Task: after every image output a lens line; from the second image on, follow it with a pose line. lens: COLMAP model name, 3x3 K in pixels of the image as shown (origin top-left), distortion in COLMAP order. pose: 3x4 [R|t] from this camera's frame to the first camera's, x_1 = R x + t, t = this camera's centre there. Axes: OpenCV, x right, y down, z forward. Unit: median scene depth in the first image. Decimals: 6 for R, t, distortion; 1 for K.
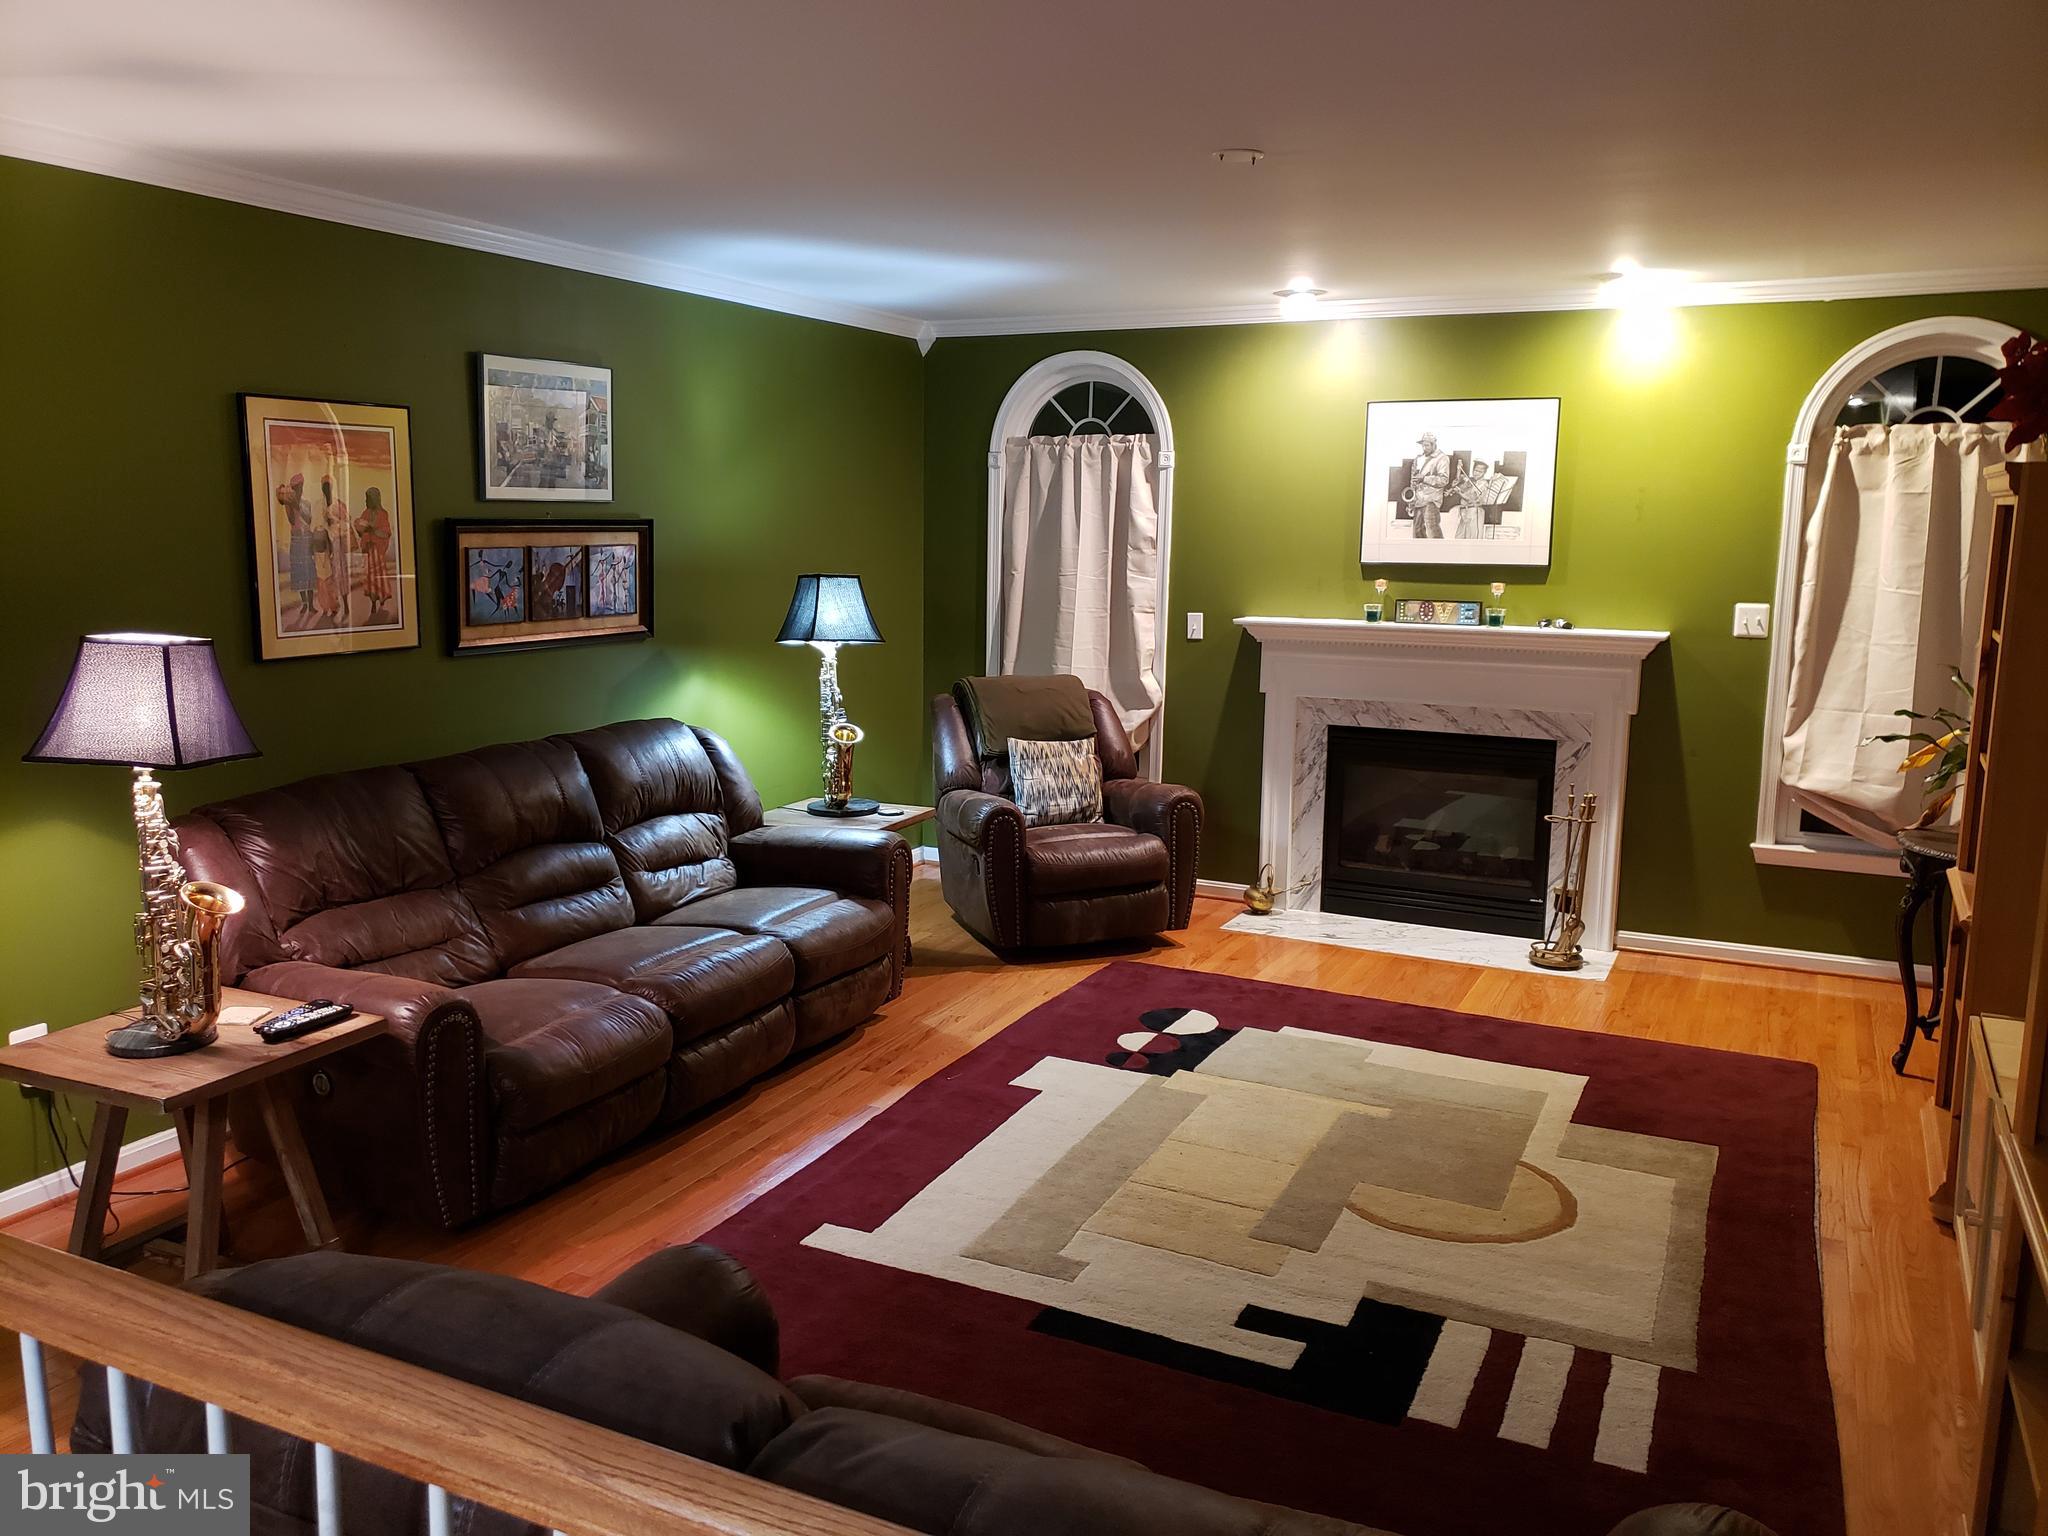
lens RADIAL K [[1574.7, 0, 1024.0], [0, 1574.7, 768.0], [0, 0, 1]] dist [0.071340, -0.146430]
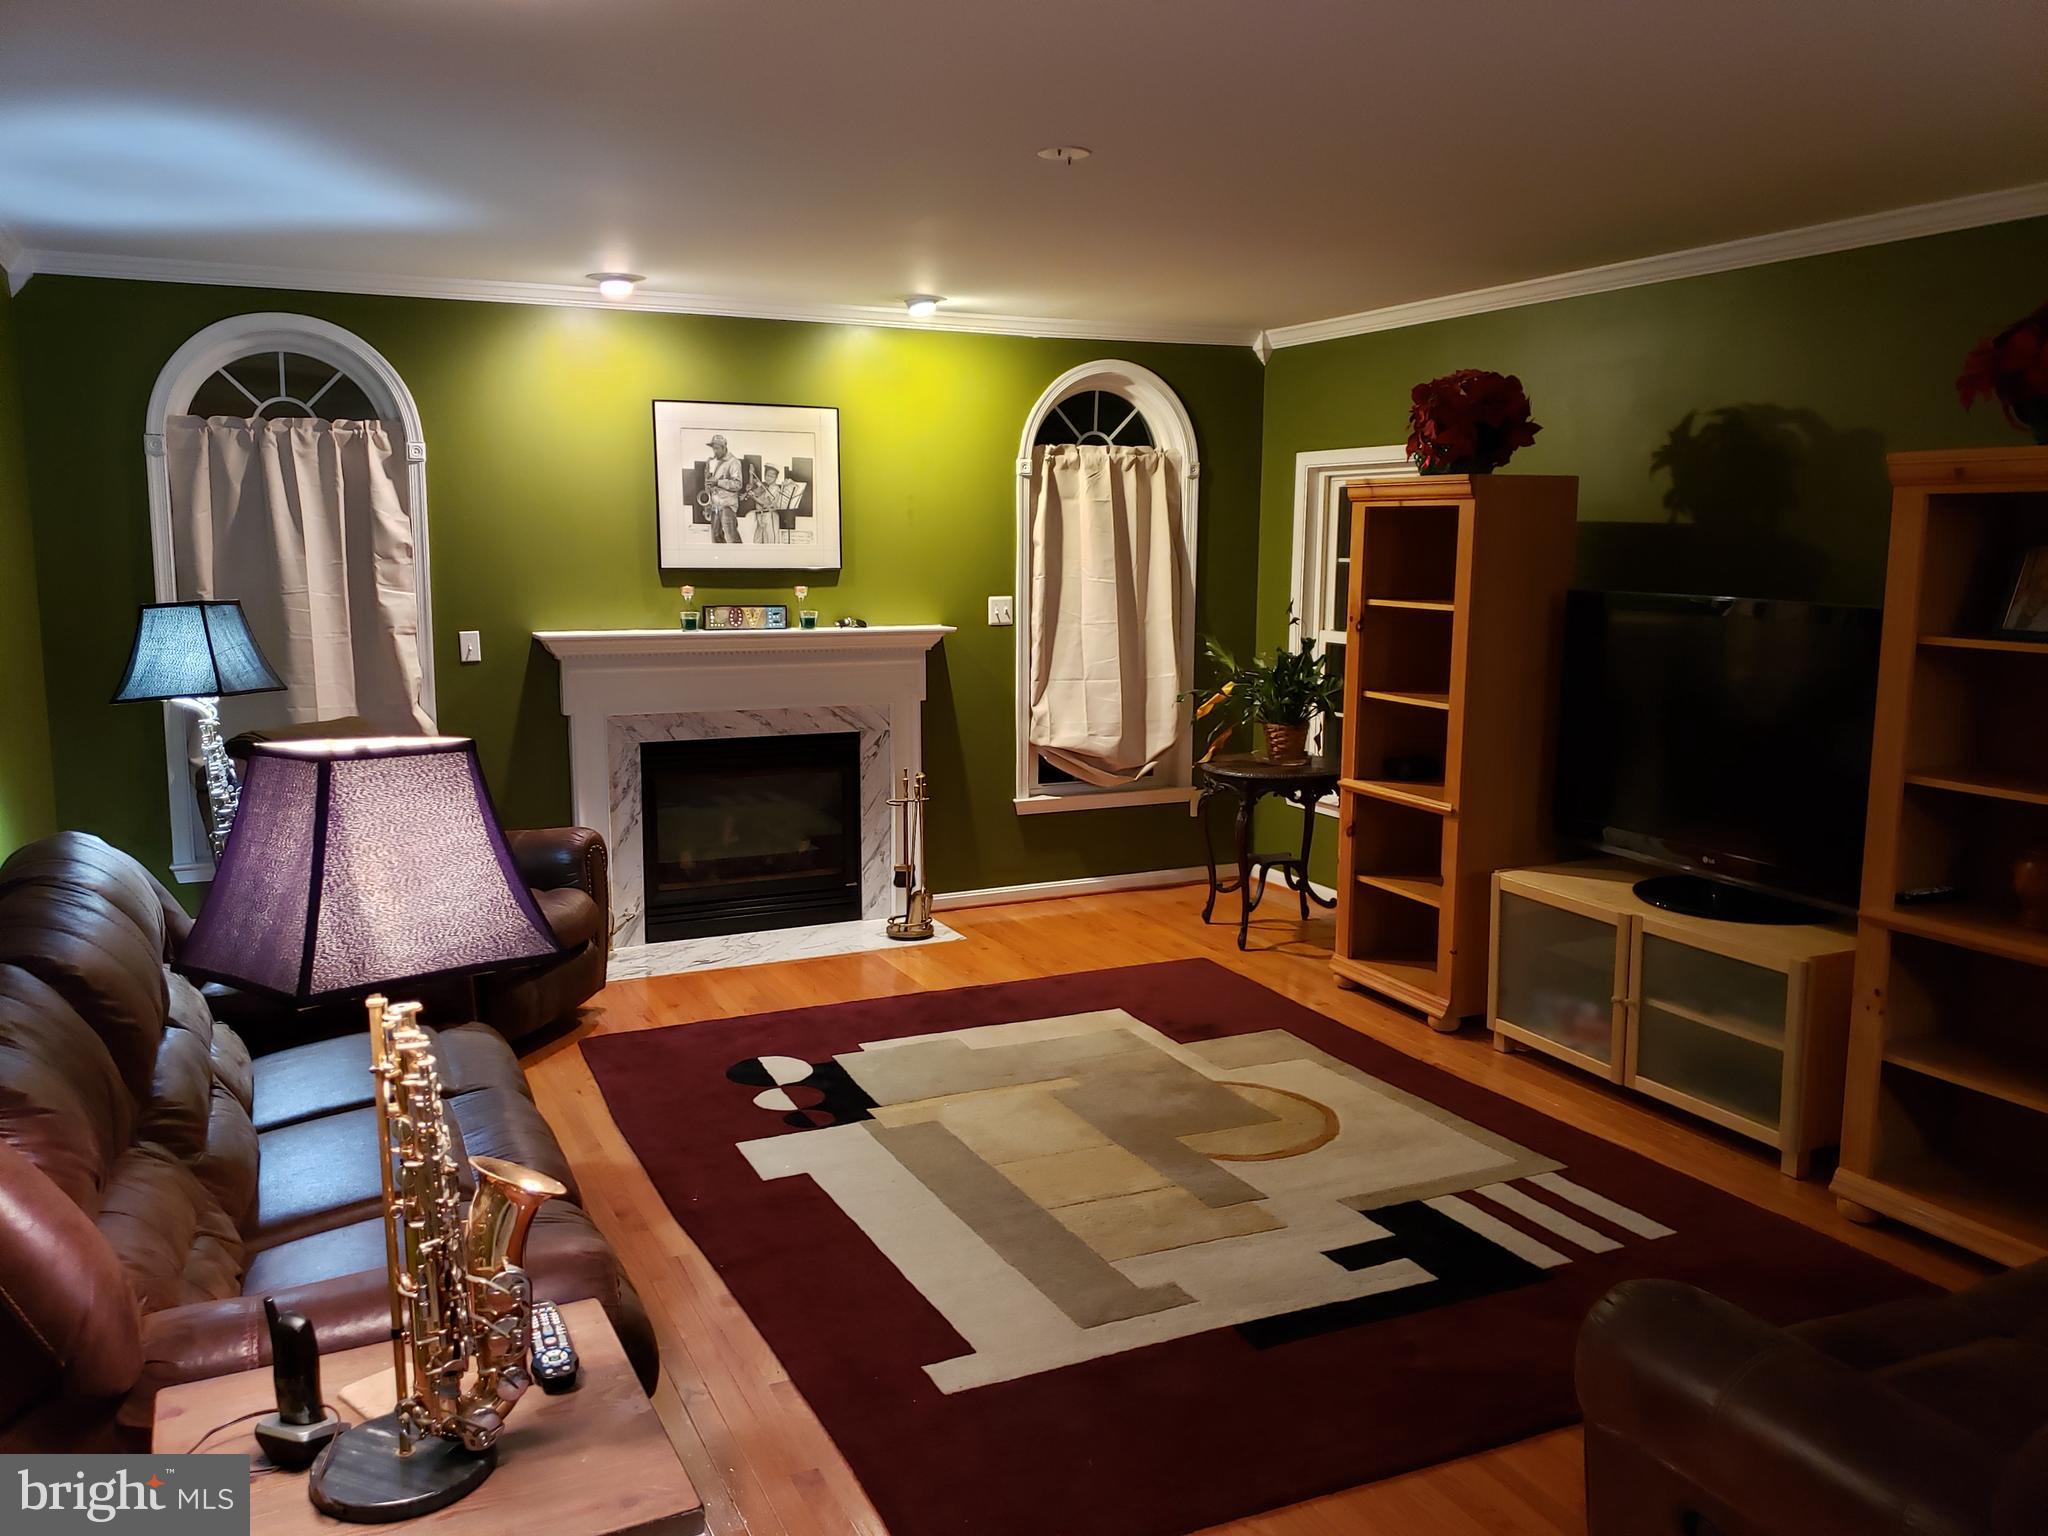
lens RADIAL K [[1585.8, 0, 1024.0], [0, 1585.8, 768.0], [0, 0, 1]] dist [0.153149, -0.251286]
pose [[0.618347, -0.125852, 0.775763, -0.432607], [0.127130, 0.990112, 0.059293, -0.042920], [-0.775554, 0.061959, 0.628233, 0.245523]]
